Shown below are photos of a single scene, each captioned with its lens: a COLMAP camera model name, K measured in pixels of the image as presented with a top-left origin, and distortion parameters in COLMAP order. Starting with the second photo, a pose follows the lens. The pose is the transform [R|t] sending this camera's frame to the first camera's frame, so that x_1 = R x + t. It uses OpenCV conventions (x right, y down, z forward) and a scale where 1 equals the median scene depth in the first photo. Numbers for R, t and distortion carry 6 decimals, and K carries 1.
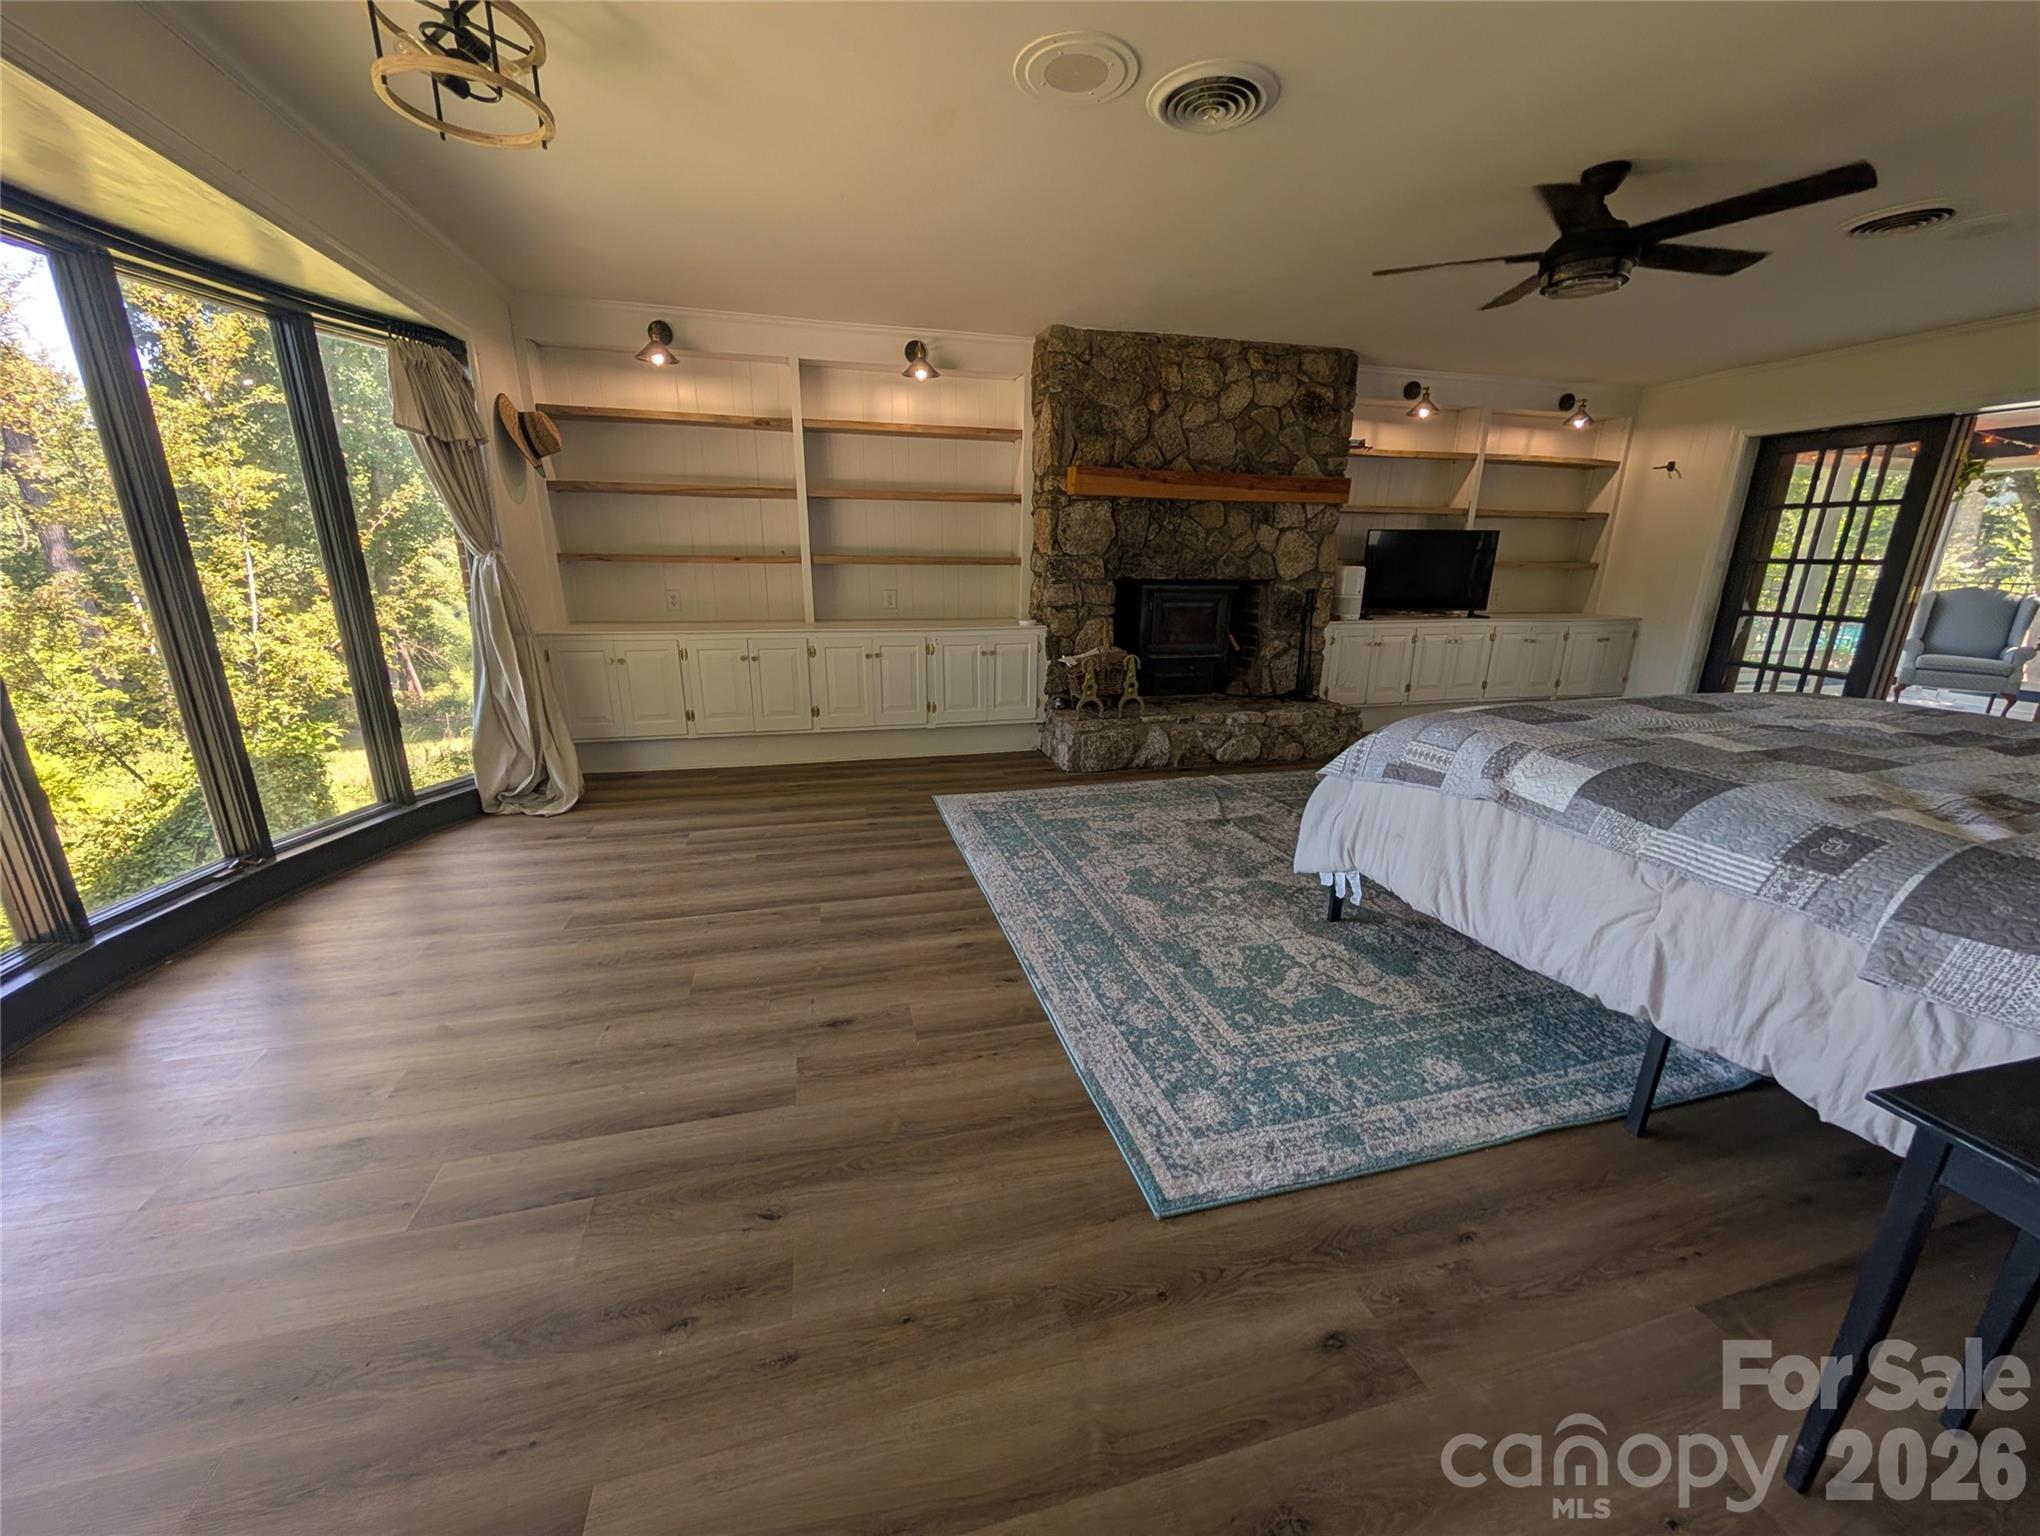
lens RADIAL K [[768.3, 0, 1020.0], [0, 768.3, 768.0], [0, 0, 1]] dist [0.000393, -0.000022]
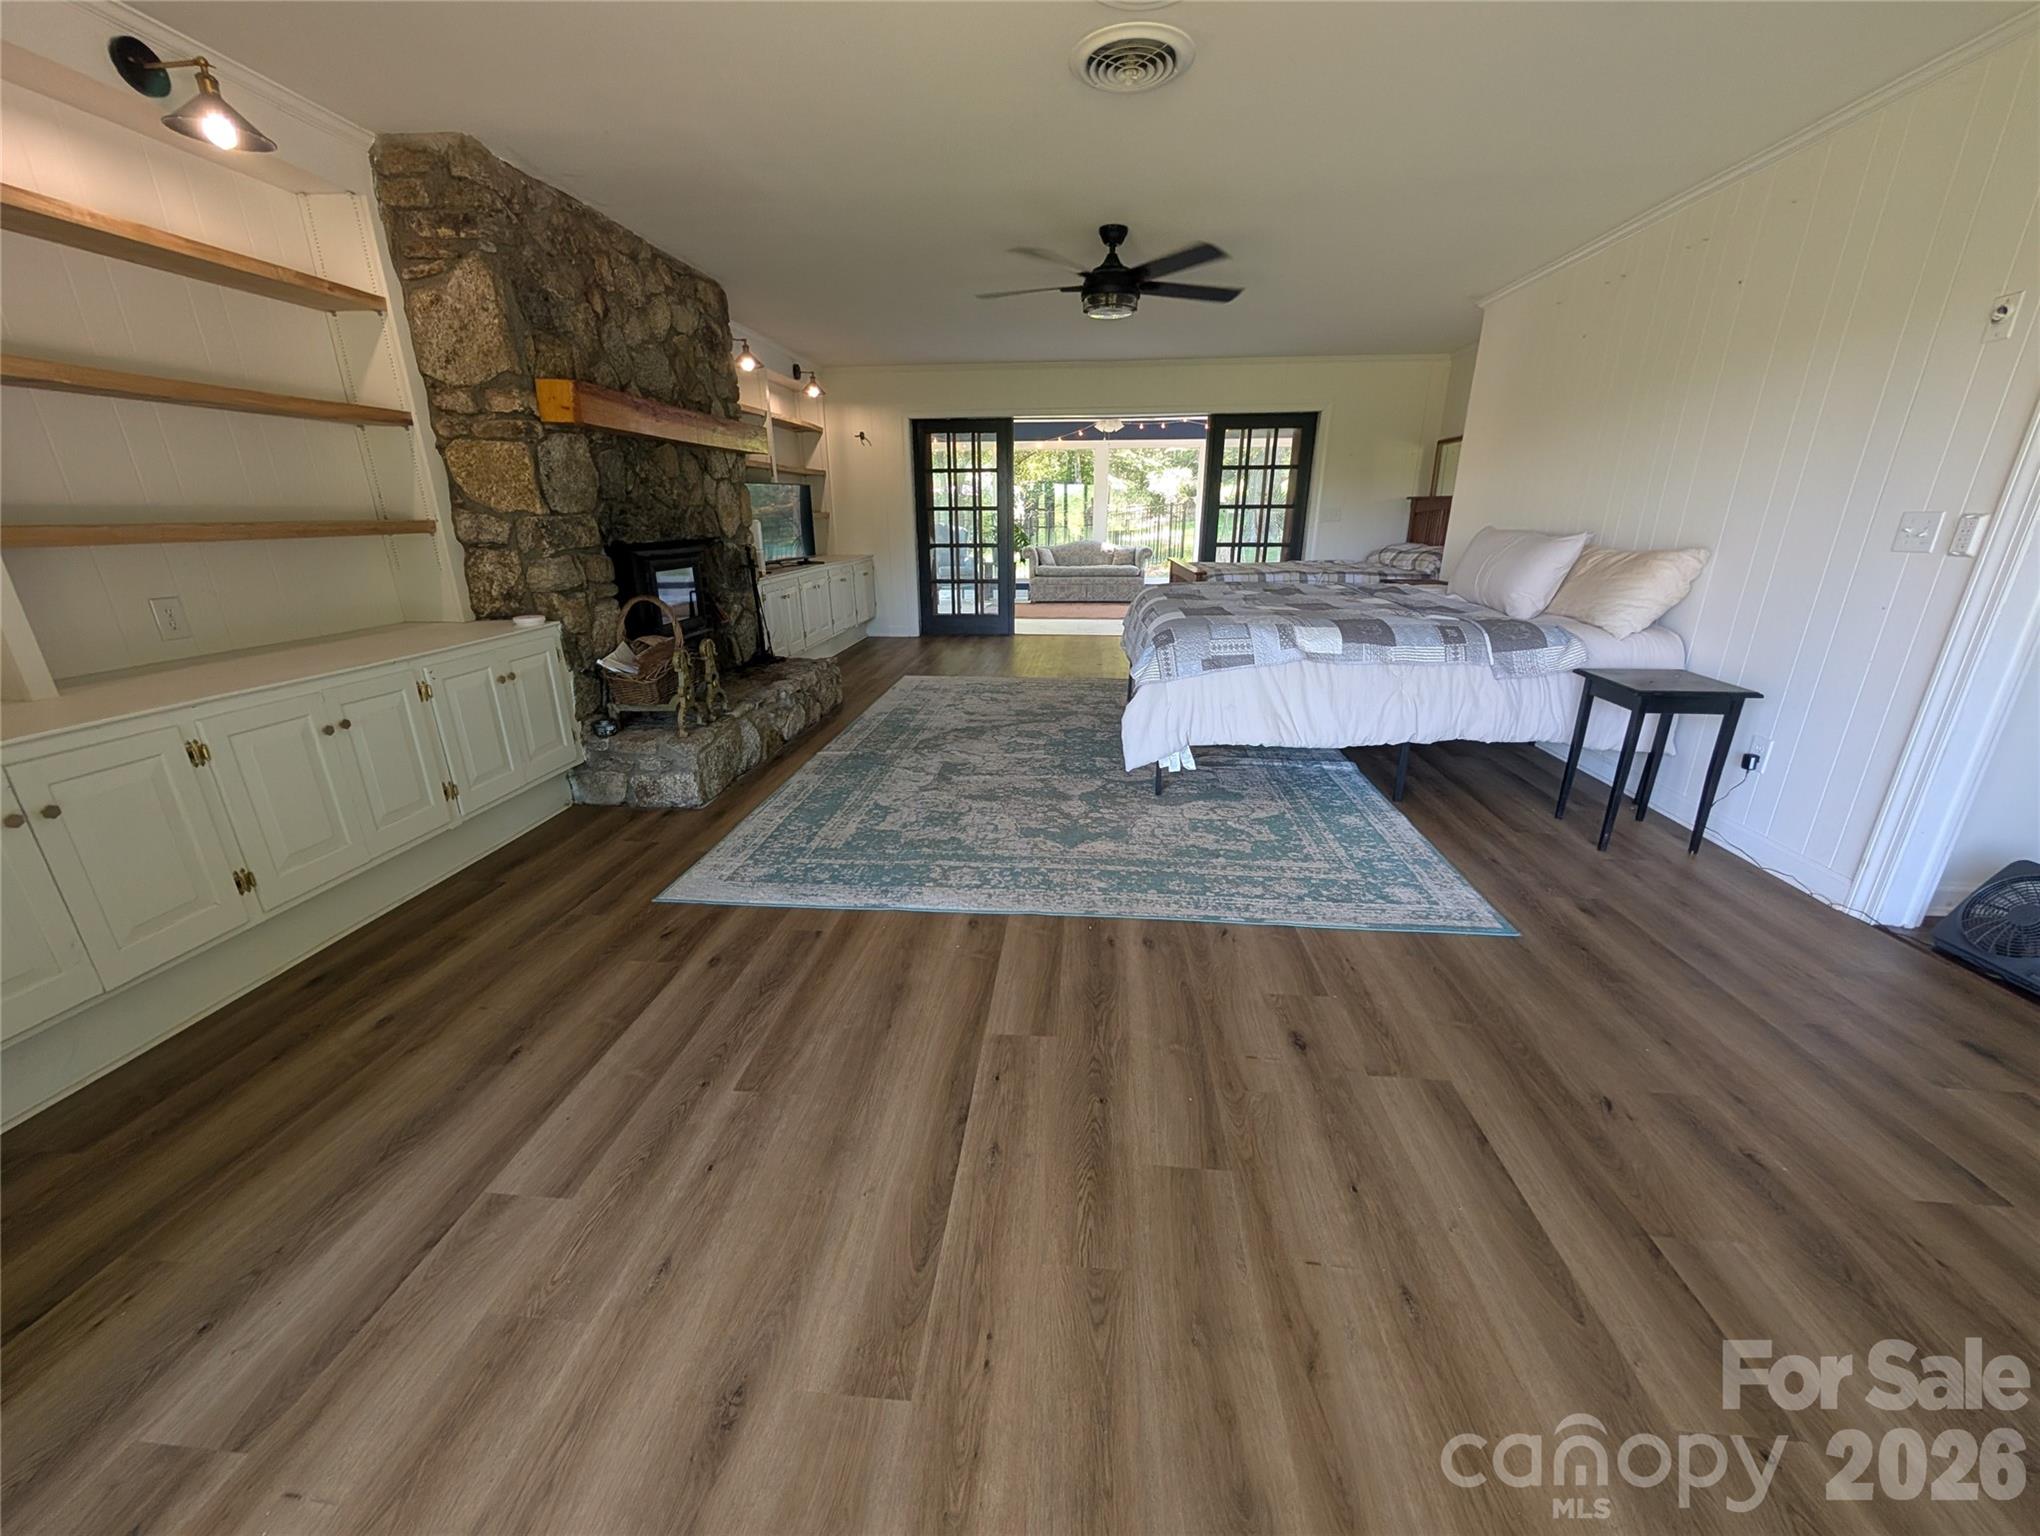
lens RADIAL K [[753.0, 0, 1042.8], [0, 753.0, 766.0], [0, 0, 1]] dist [-0.001332, -0.000094]
pose [[0.351071, -0.315152, 0.881719, -0.606512], [0.262500, 0.937022, 0.230400, -0.149437], [-0.898801, 0.150565, 0.411688, 0.514541]]
